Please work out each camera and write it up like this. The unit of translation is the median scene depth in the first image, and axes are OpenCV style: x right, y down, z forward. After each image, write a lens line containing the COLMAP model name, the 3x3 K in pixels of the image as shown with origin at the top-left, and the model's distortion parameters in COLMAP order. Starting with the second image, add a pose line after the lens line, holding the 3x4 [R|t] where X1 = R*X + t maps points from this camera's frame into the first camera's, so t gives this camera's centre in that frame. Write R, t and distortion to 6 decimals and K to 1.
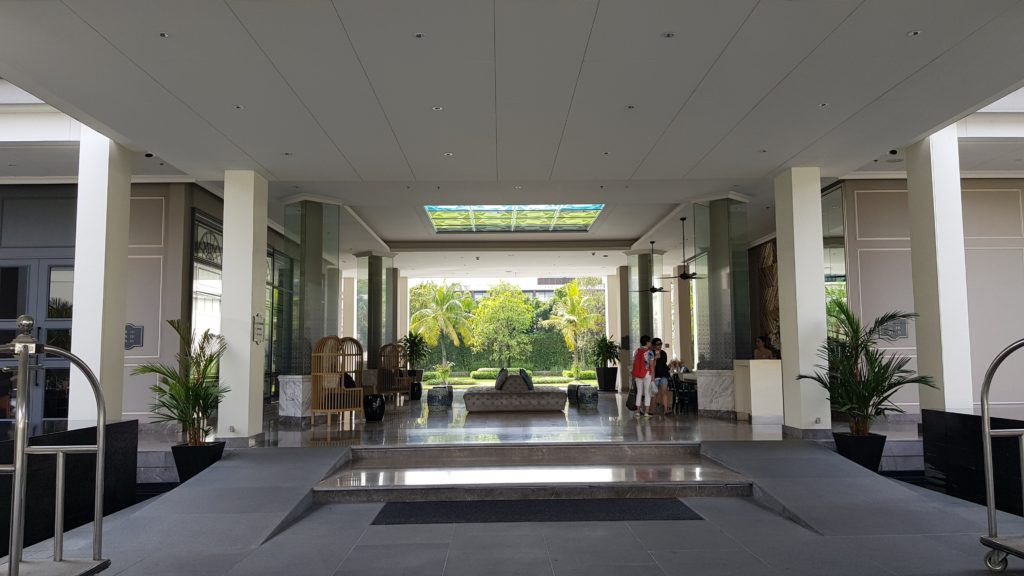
lens RADIAL K [[807.3, 0, 514.4], [0, 807.3, 285.9], [0, 0, 1]] dist [0.036152, -0.019331]
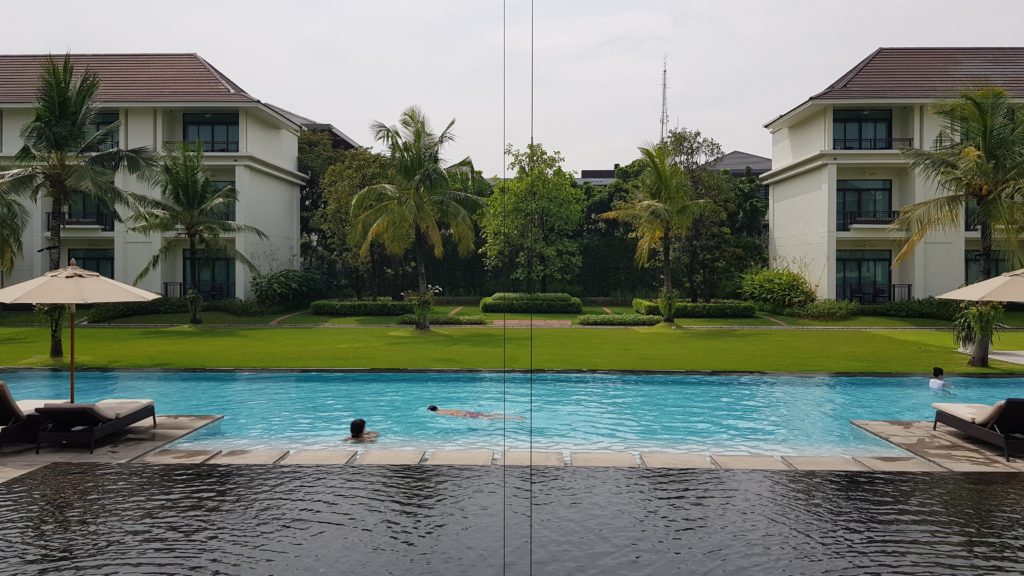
lens RADIAL K [[807.3, 0, 518.1], [0, 807.3, 282.6], [0, 0, 1]] dist [0.036152, -0.019331]
pose [[0.999216, 0.009956, -0.038307, -0.002436], [-0.005870, 0.994420, 0.105327, 0.030324], [0.039141, -0.105020, 0.993700, 0.403625]]
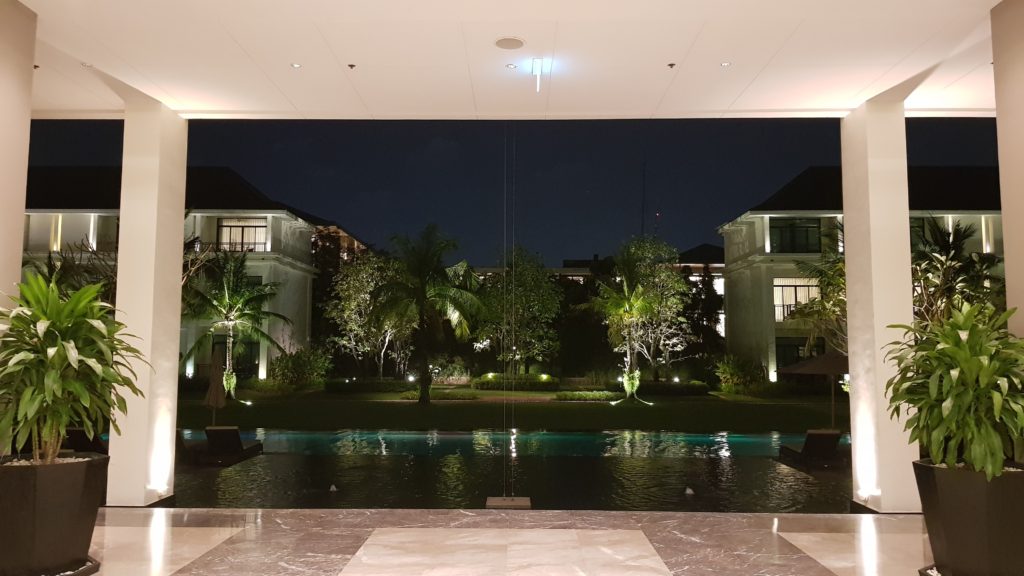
lens RADIAL K [[807.3, 0, 512.1], [0, 807.3, 287.0], [0, 0, 1]] dist [0.036152, -0.019331]
pose [[0.999616, 0.009268, -0.026130, -0.001382], [-0.009145, 0.999947, 0.004816, 0.024493], [0.026173, -0.004576, 0.999647, 0.313642]]
